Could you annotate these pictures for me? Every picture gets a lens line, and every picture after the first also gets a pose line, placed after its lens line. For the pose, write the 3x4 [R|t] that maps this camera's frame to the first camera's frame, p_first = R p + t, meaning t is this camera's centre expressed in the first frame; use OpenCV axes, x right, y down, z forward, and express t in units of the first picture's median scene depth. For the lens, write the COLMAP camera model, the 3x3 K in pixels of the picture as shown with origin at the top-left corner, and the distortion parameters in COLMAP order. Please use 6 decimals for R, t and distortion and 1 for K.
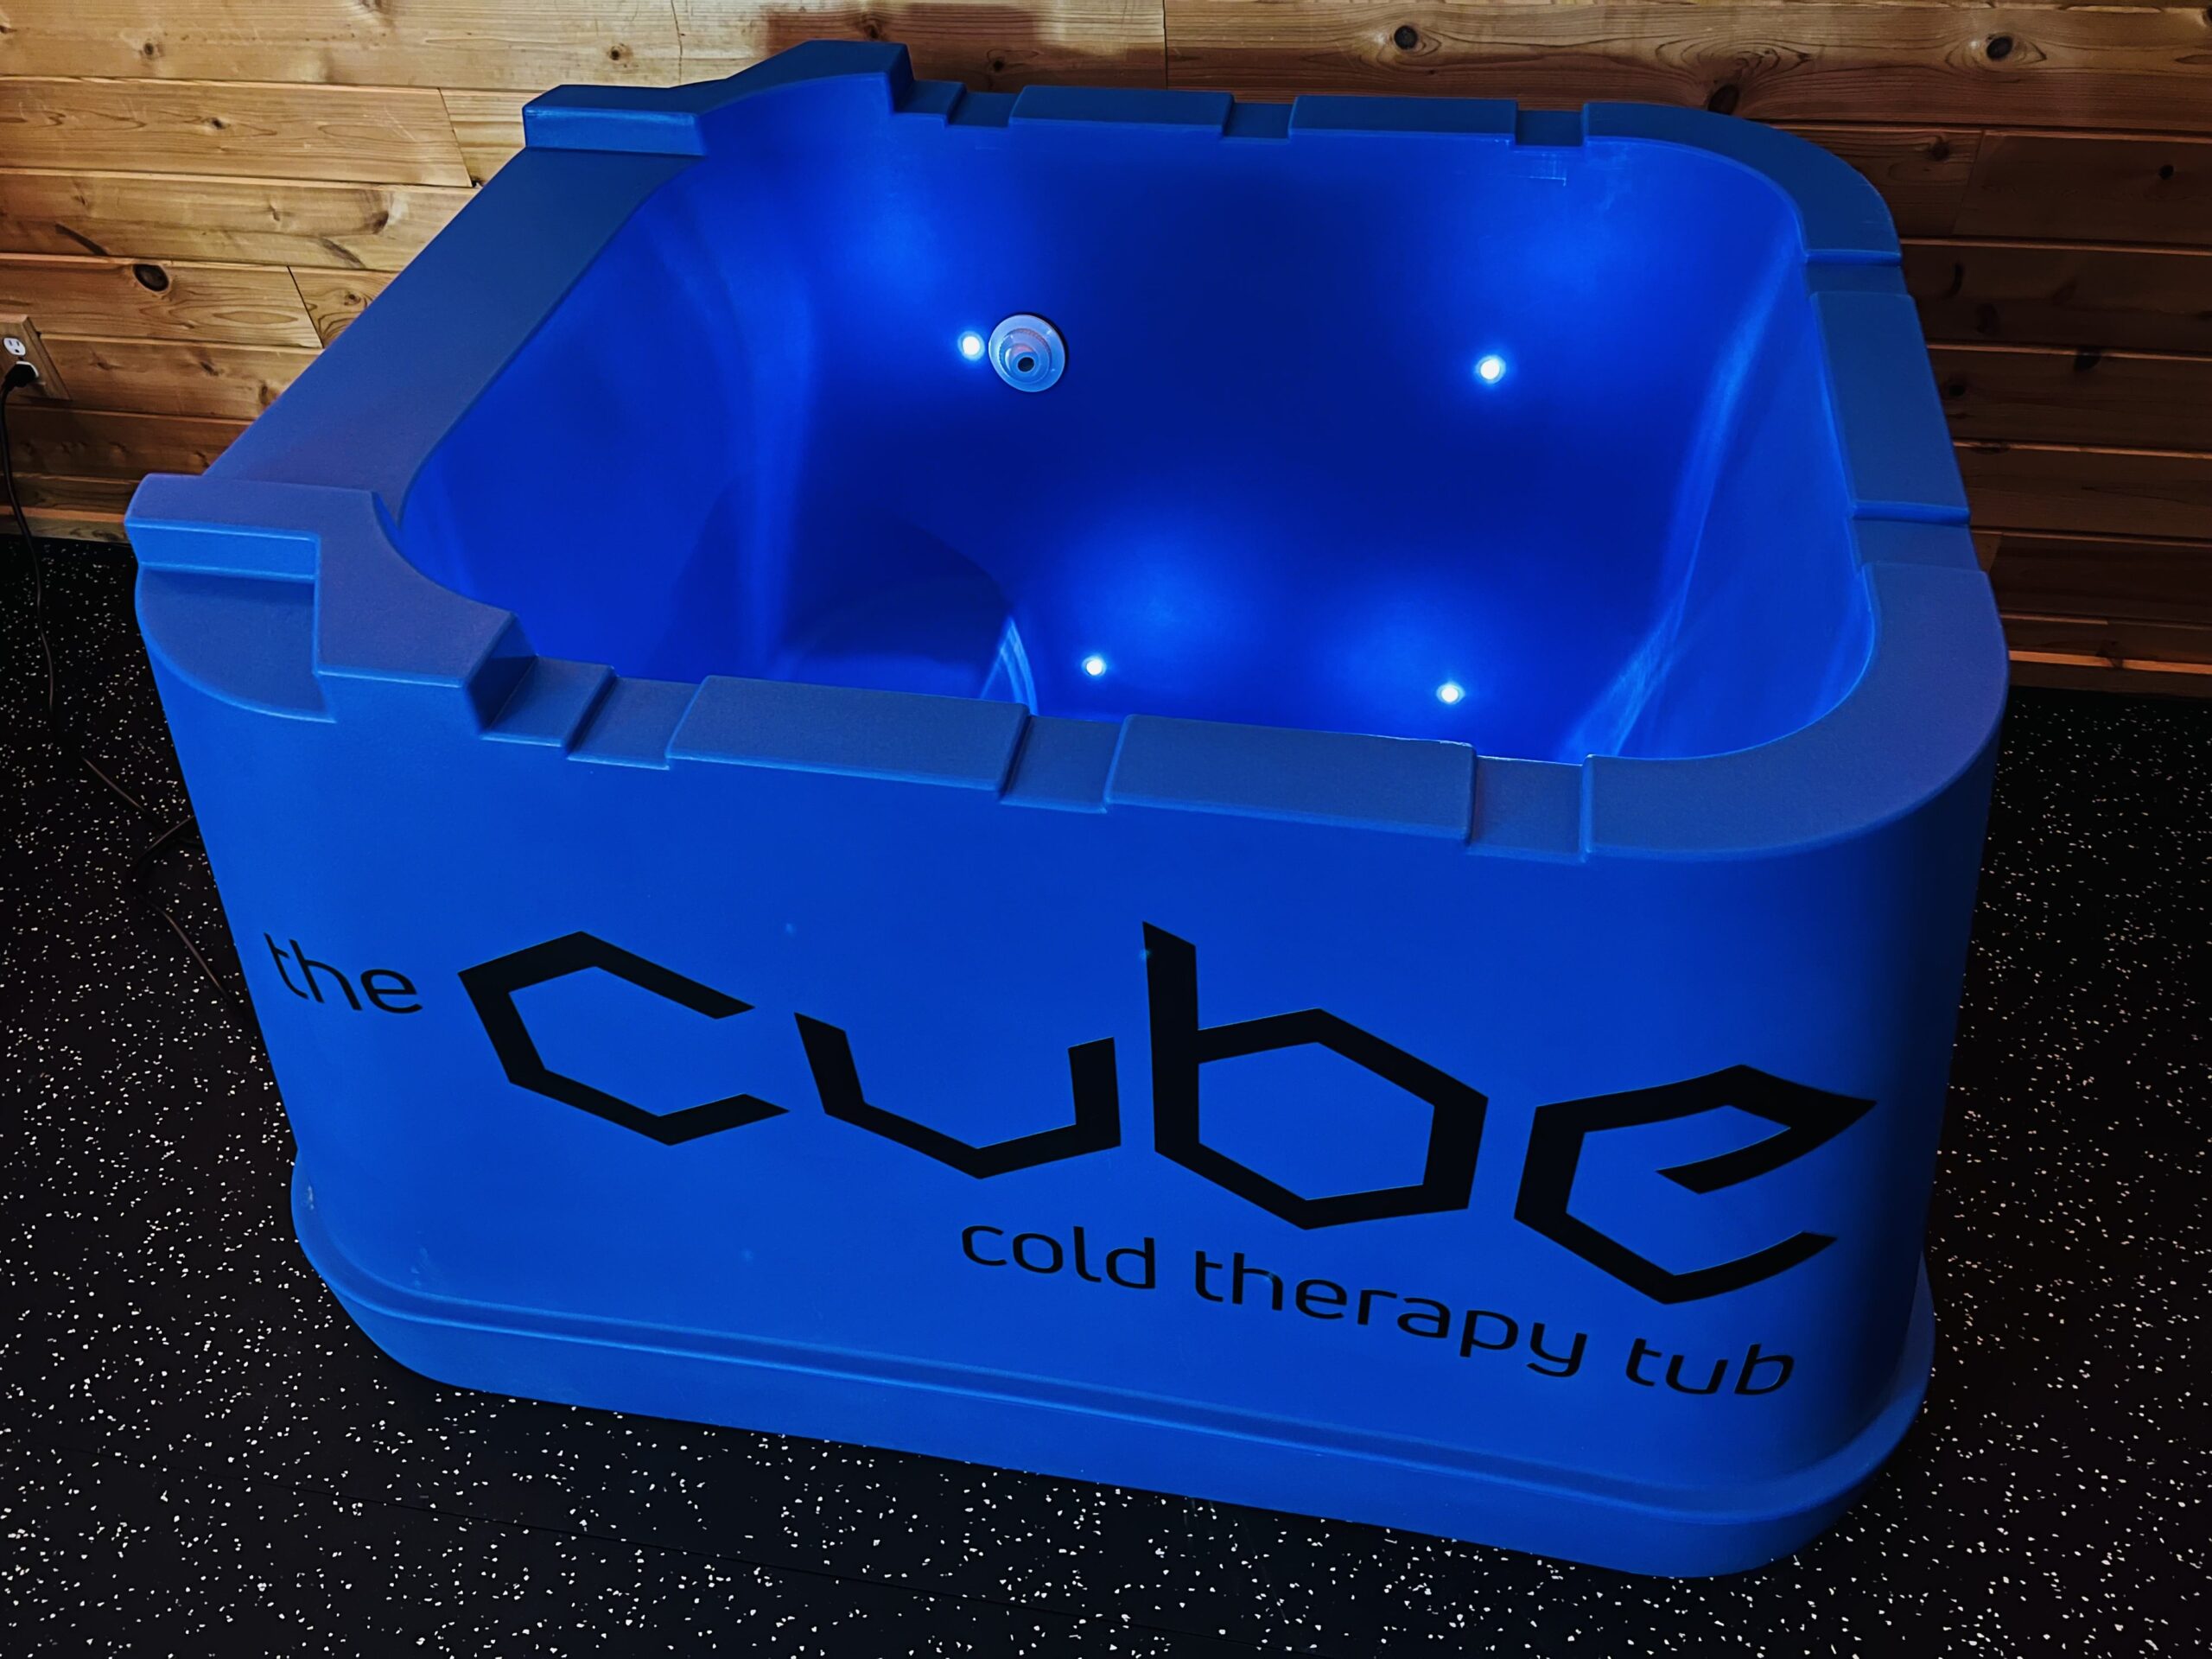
lens RADIAL K [[1704.6, 0, 1111.7], [0, 1704.6, 791.5], [0, 0, 1]] dist [-0.002252, -0.004160]
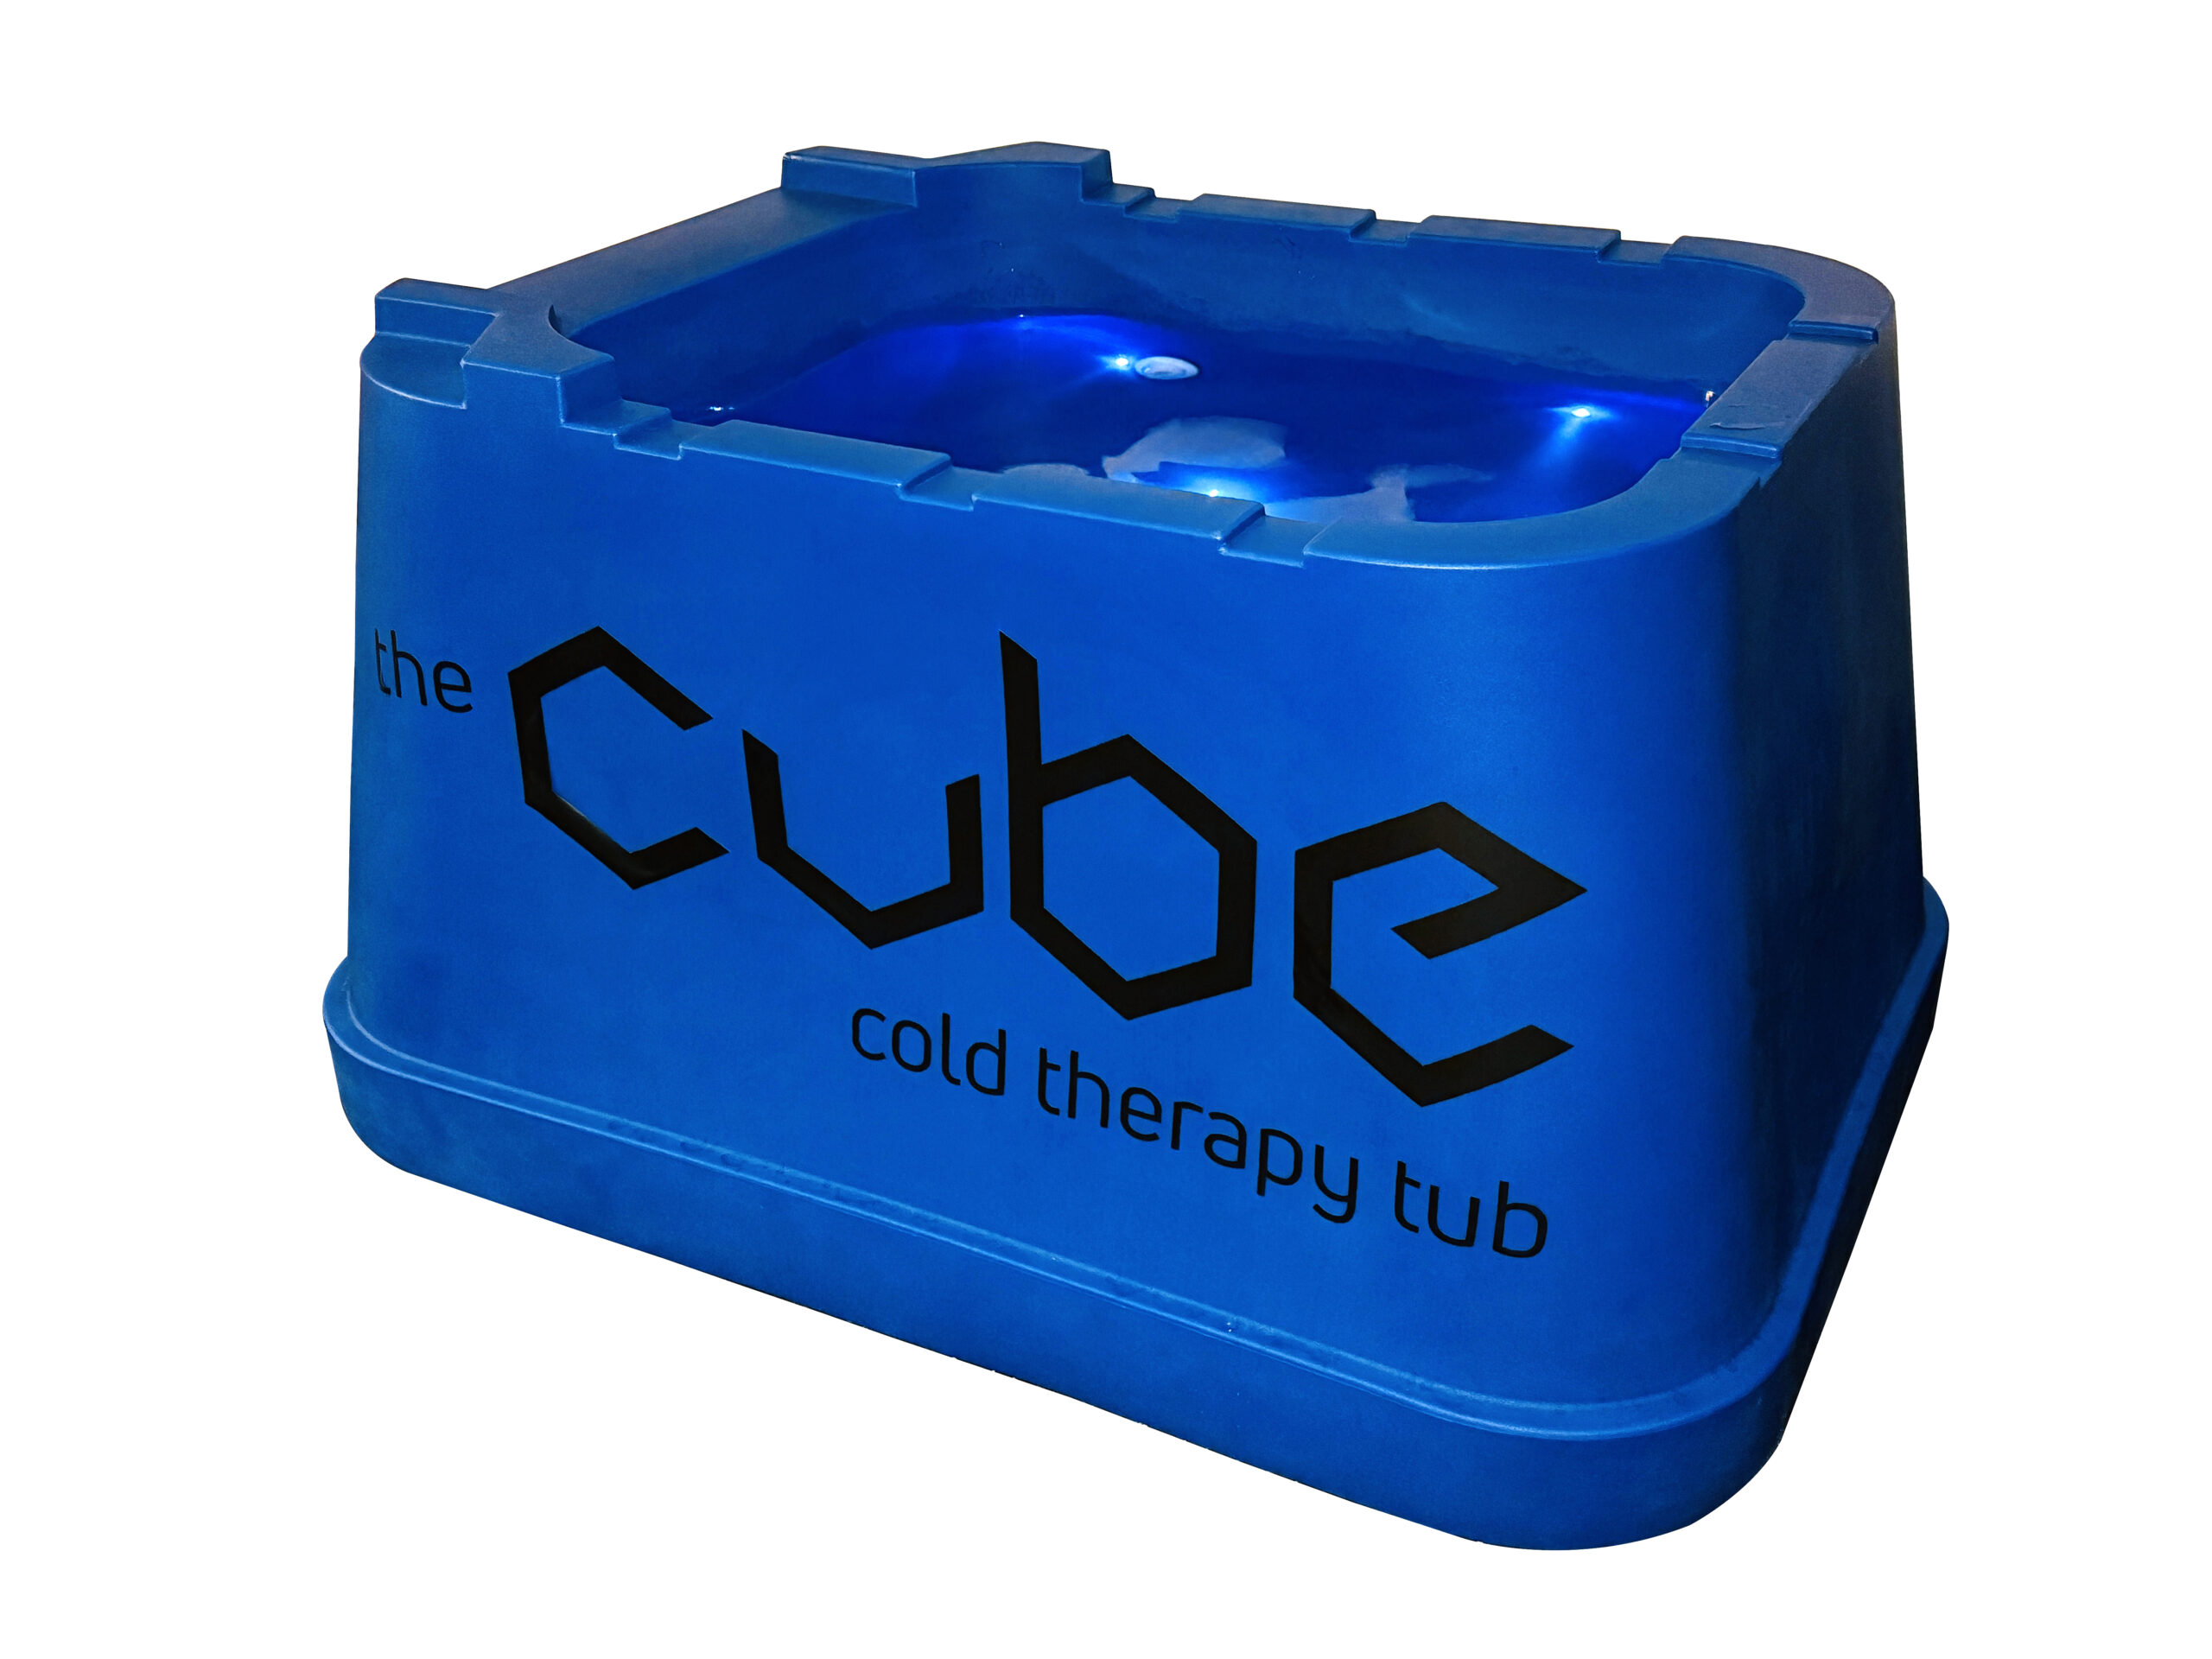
lens RADIAL K [[2311.5, 0, 1106.0], [0, 2311.5, 829.5], [0, 0, 1]] dist [-0.002843, 0.292449]
pose [[0.956180, 0.160546, -0.244838, 0.447770], [-0.225440, 0.937293, -0.265819, 0.543988], [0.186808, 0.309366, 0.932414, -0.433549]]
